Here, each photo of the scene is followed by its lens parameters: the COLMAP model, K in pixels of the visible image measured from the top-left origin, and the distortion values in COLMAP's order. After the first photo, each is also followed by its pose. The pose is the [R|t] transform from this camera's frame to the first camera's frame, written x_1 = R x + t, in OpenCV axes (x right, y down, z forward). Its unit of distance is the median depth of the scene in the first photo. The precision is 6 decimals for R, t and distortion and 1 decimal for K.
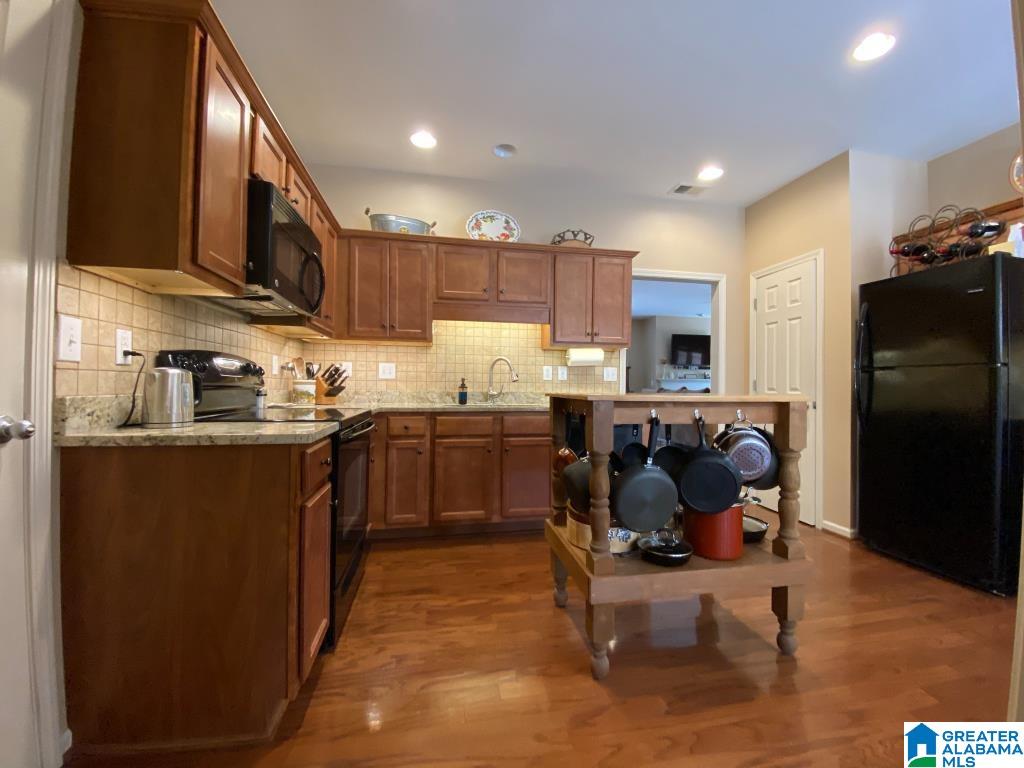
lens RADIAL K [[409.2, 0, 515.9], [0, 409.2, 390.3], [0, 0, 1]] dist [-0.016632, -0.005158]
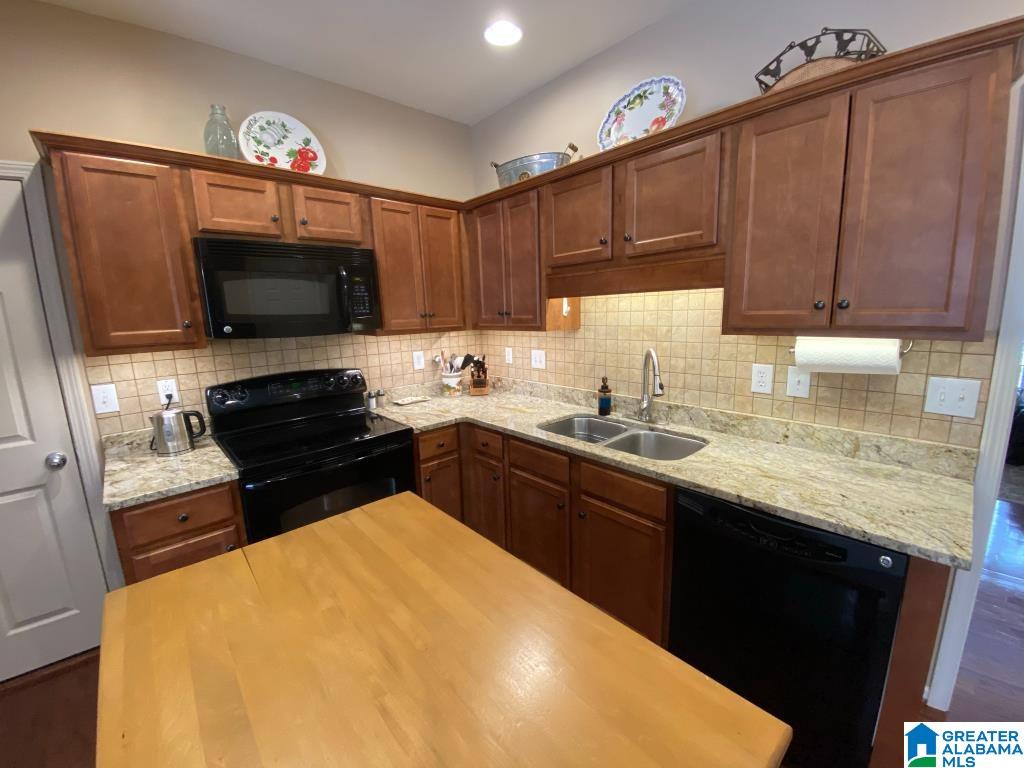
lens RADIAL K [[409.2, 0, 522.4], [0, 409.2, 386.5], [0, 0, 1]] dist [-0.016632, -0.005158]
pose [[0.535819, 0.130014, -0.834263, 0.363174], [0.029677, 0.984563, 0.172498, -0.136380], [0.843811, -0.117186, 0.523689, 0.533356]]
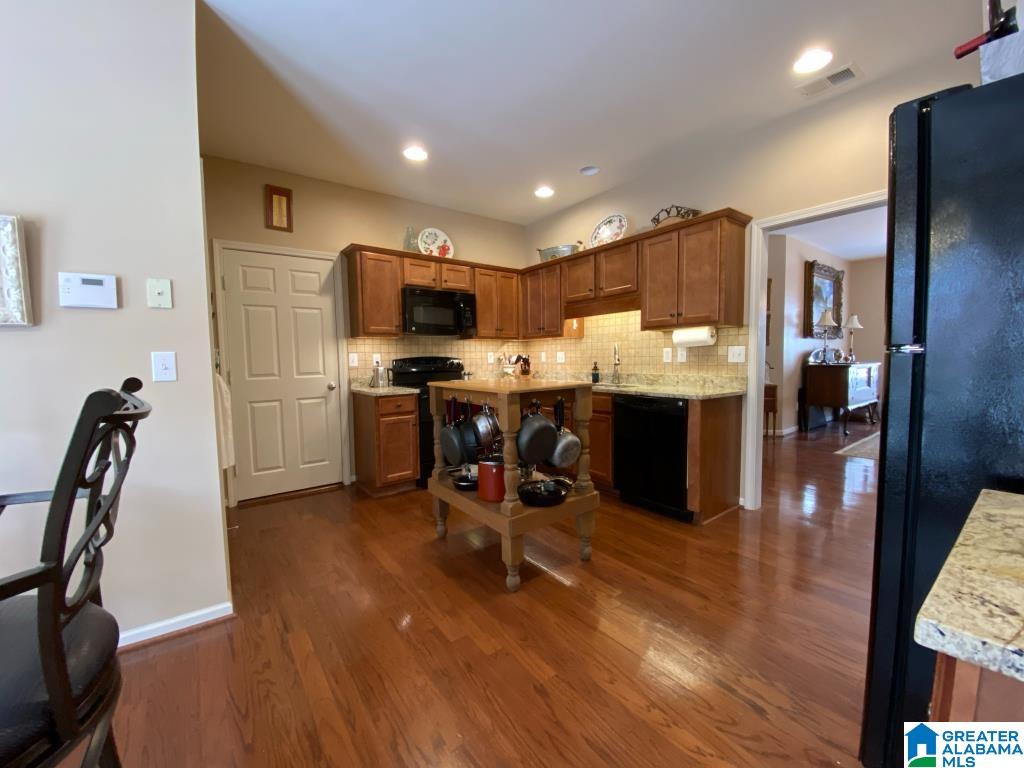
lens RADIAL K [[409.2, 0, 516.7], [0, 409.2, 389.1], [0, 0, 1]] dist [-0.016632, -0.005158]
pose [[0.443205, 0.050691, -0.894986, 0.879023], [0.012474, 0.997954, 0.062700, -0.028658], [0.896333, -0.038953, 0.441667, 0.239831]]
